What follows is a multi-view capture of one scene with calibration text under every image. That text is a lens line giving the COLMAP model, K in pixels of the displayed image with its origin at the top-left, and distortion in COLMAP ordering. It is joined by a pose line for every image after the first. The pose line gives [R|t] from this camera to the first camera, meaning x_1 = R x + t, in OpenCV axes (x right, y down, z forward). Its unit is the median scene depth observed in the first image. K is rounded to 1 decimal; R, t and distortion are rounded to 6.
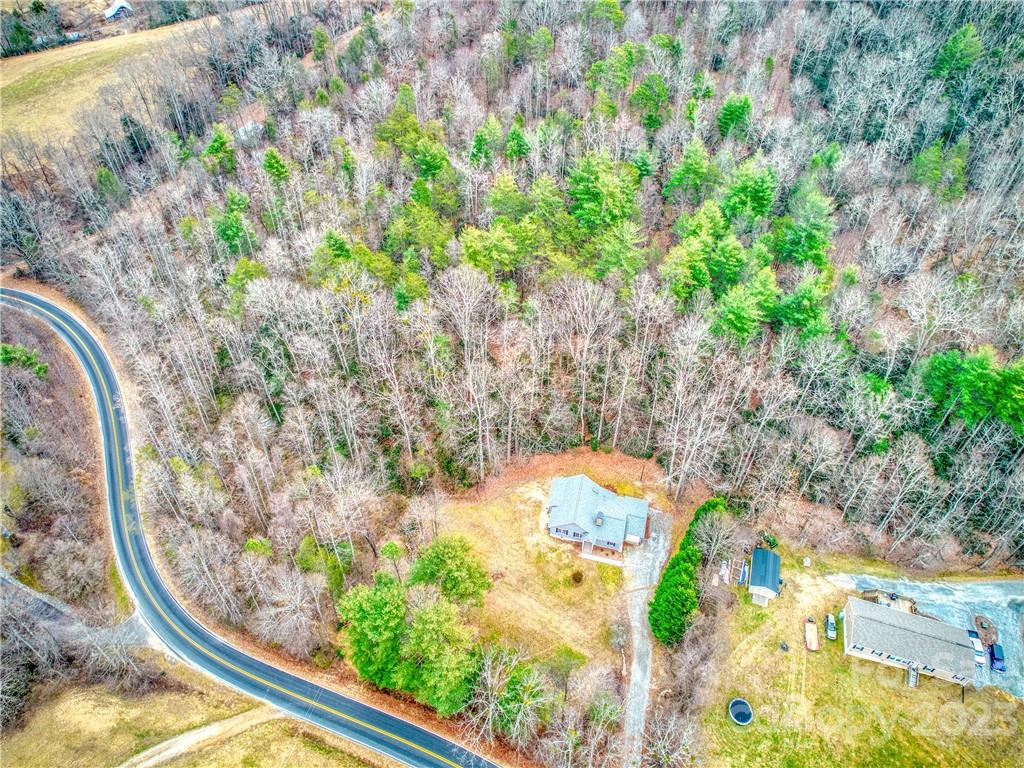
lens RADIAL K [[666.0, 0, 512.0], [0, 666.0, 366.2], [0, 0, 1]] dist [-0.069012, 0.056329]
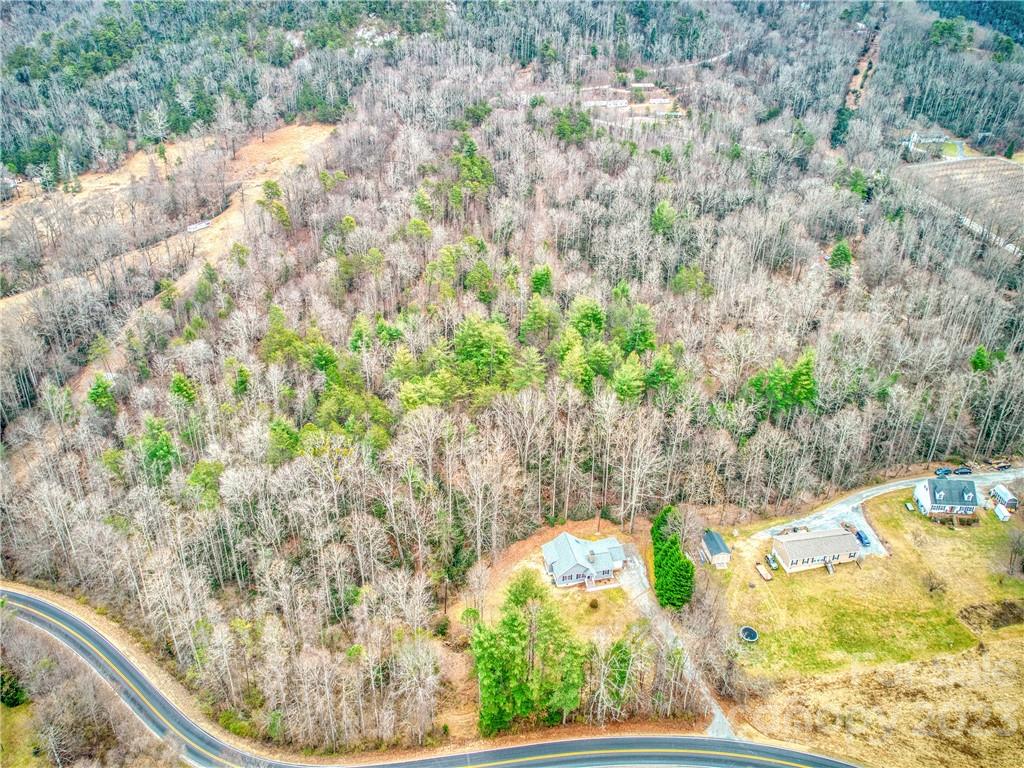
lens RADIAL K [[666.0, 0, 512.0], [0, 666.0, 366.2], [0, 0, 1]] dist [-0.069012, 0.056329]
pose [[0.906763, -0.207691, 0.366942, -0.398898], [0.311911, 0.915996, -0.252315, 0.166276], [-0.283714, 0.343242, 0.895372, -0.232814]]
